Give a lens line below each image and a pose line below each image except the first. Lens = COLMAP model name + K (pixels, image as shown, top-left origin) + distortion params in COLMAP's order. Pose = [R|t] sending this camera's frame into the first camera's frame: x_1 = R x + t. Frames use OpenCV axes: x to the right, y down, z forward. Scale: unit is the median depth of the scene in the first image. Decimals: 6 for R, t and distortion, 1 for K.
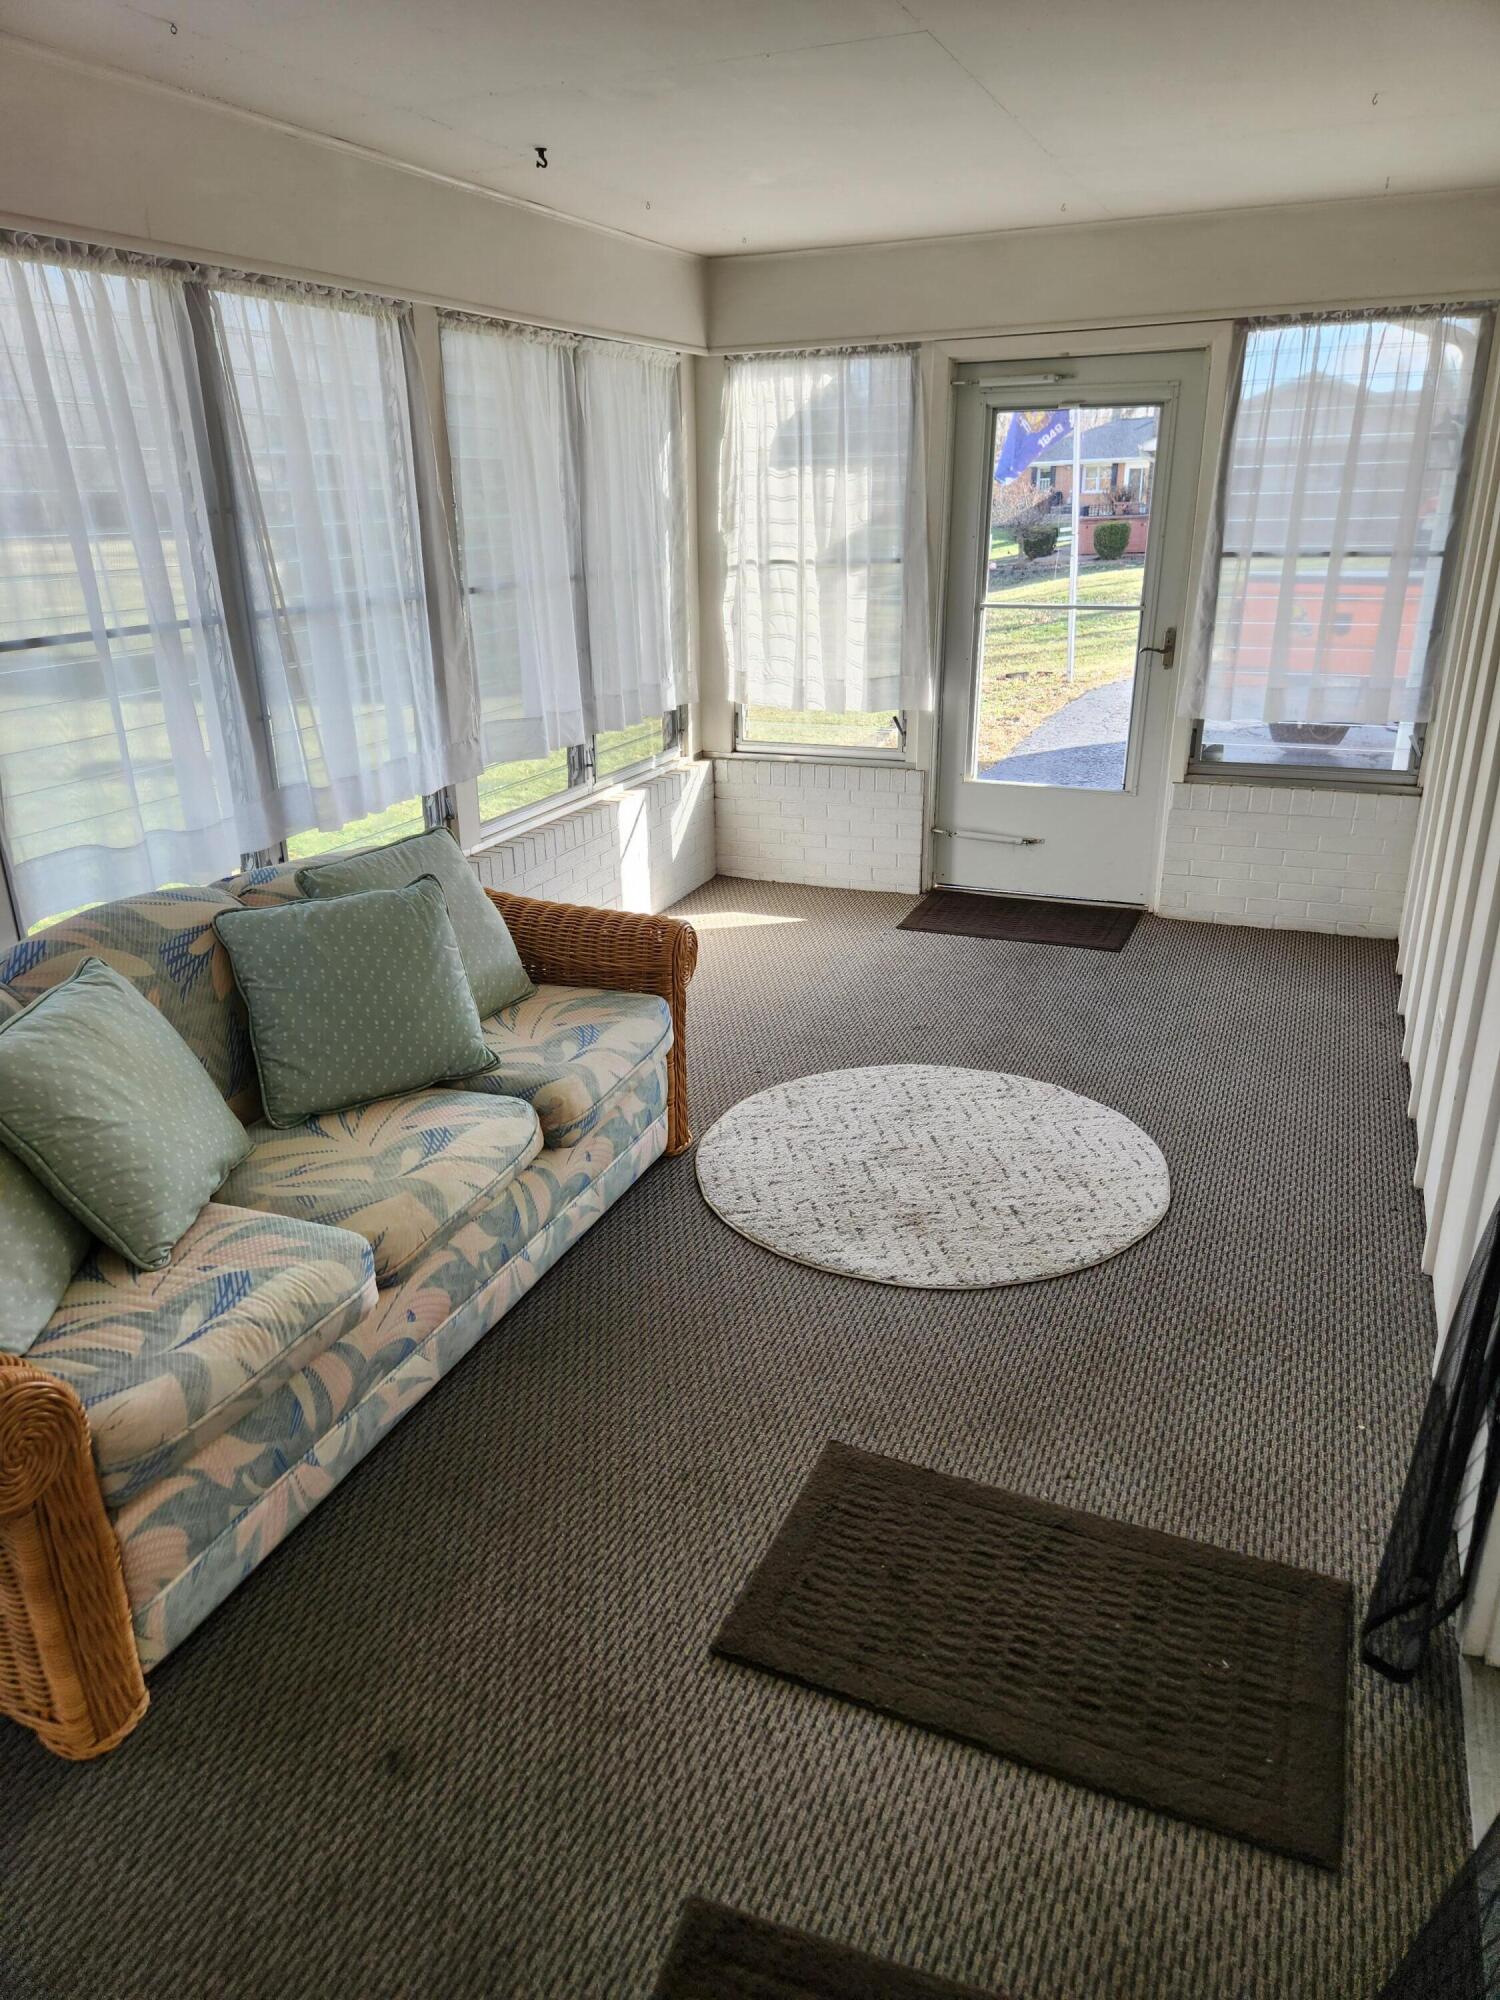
lens RADIAL K [[1341.6, 0, 753.9], [0, 1341.6, 994.1], [0, 0, 1]] dist [0.080551, -0.071579]
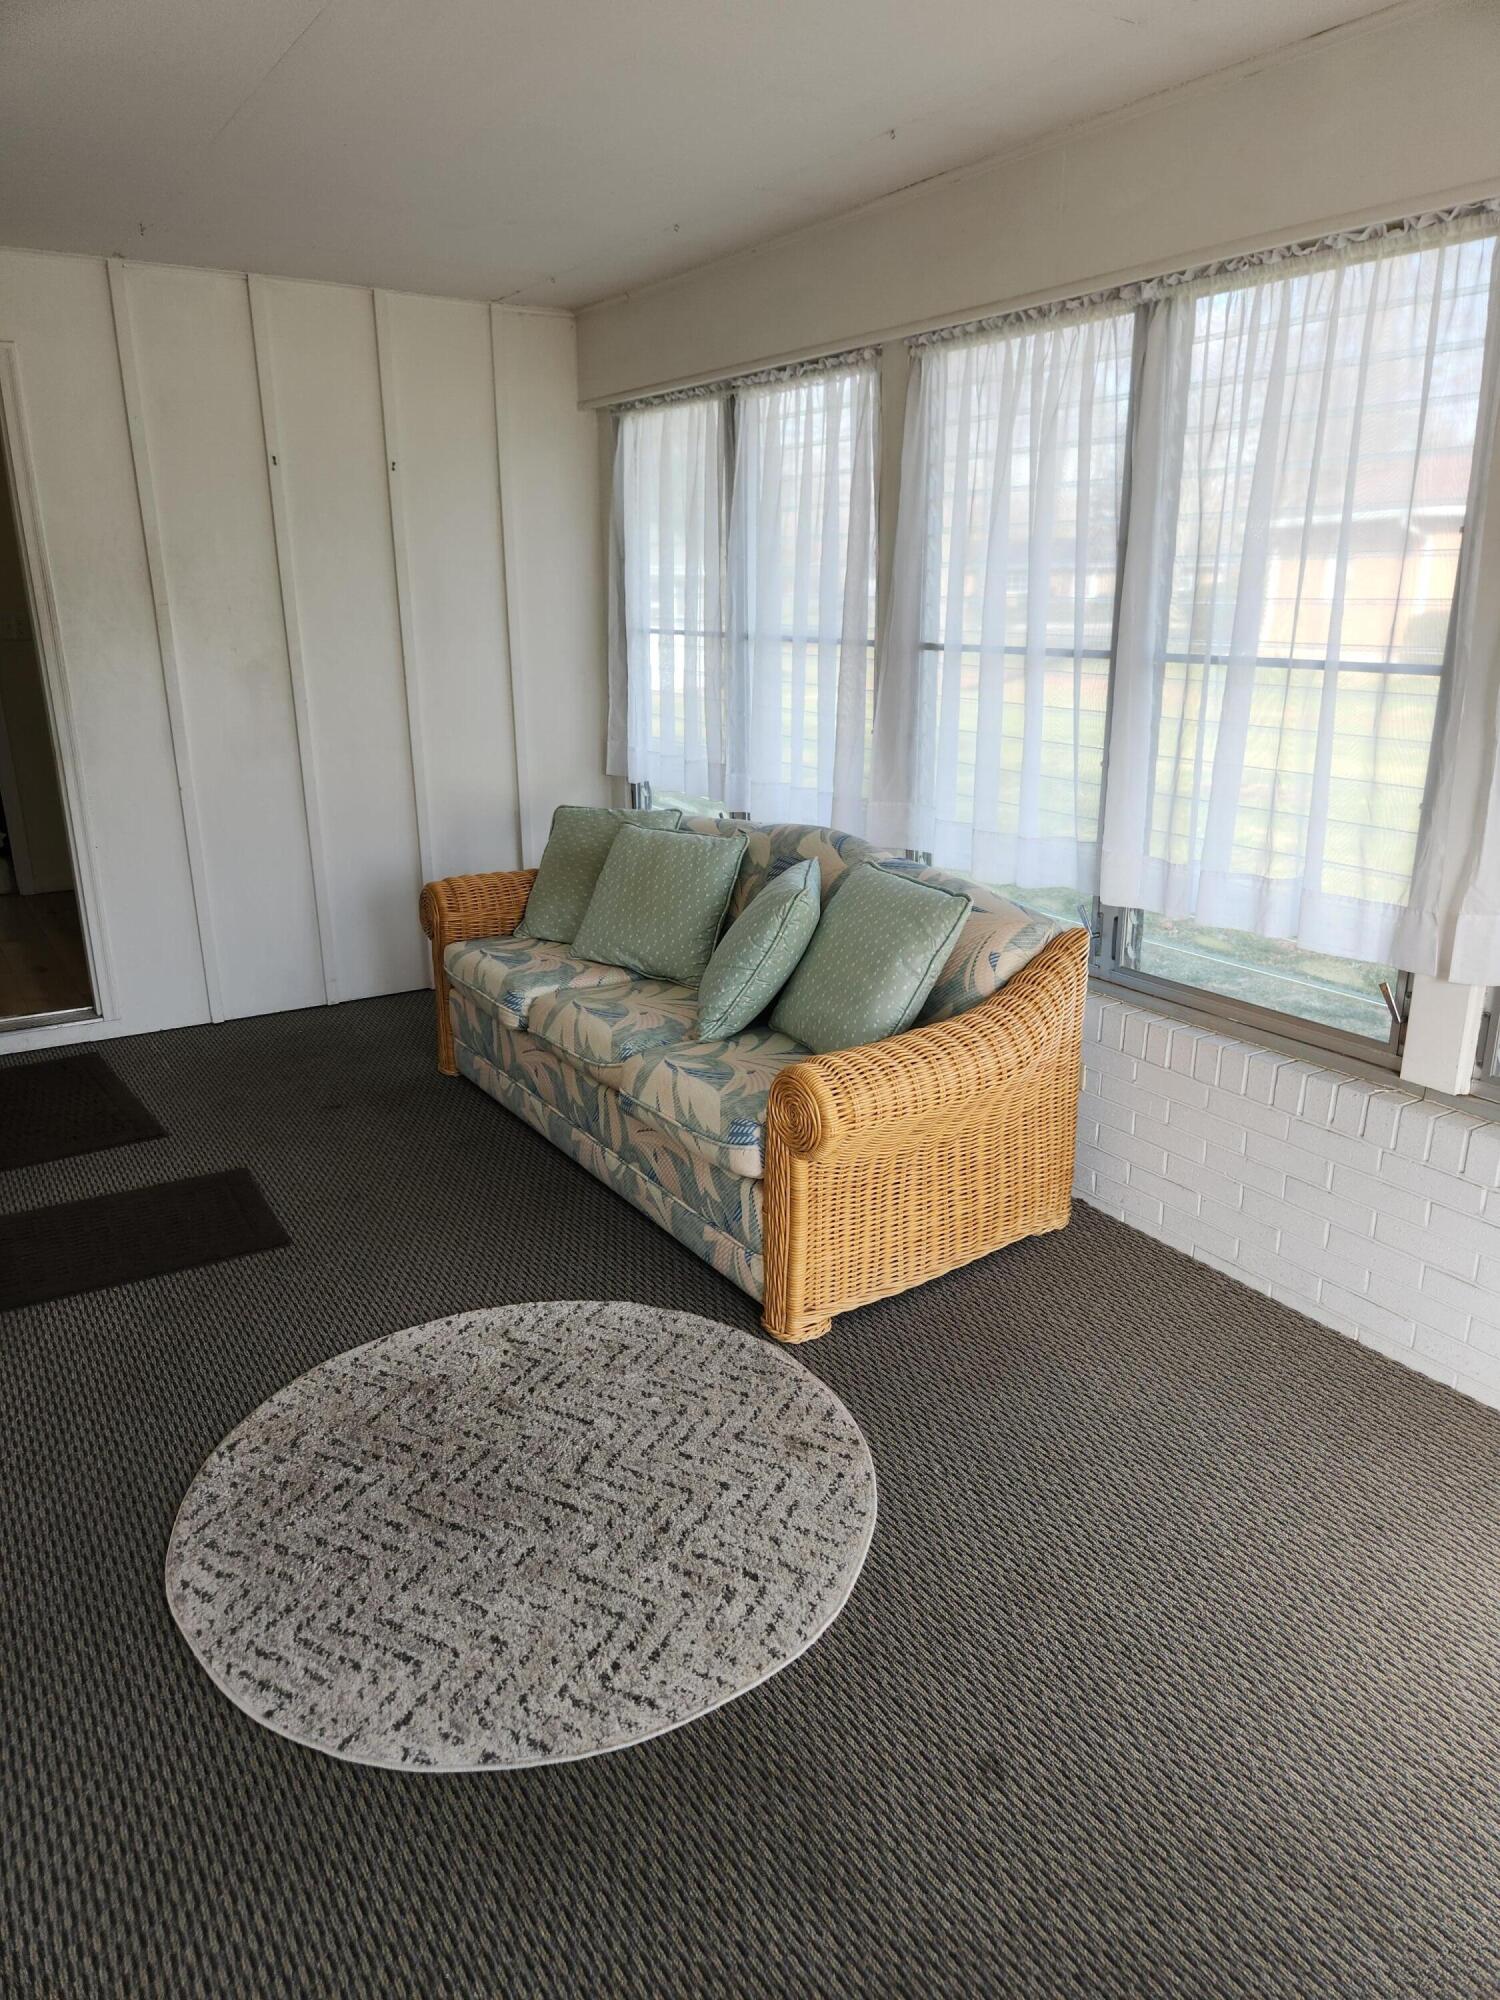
lens RADIAL K [[1341.6, 0, 753.9], [0, 1341.6, 994.1], [0, 0, 1]] dist [0.080551, -0.071579]
pose [[-0.575429, 0.261269, -0.774997, 0.636839], [-0.268528, 0.834711, 0.480780, -0.528374], [0.772512, 0.484763, -0.410159, 1.483748]]
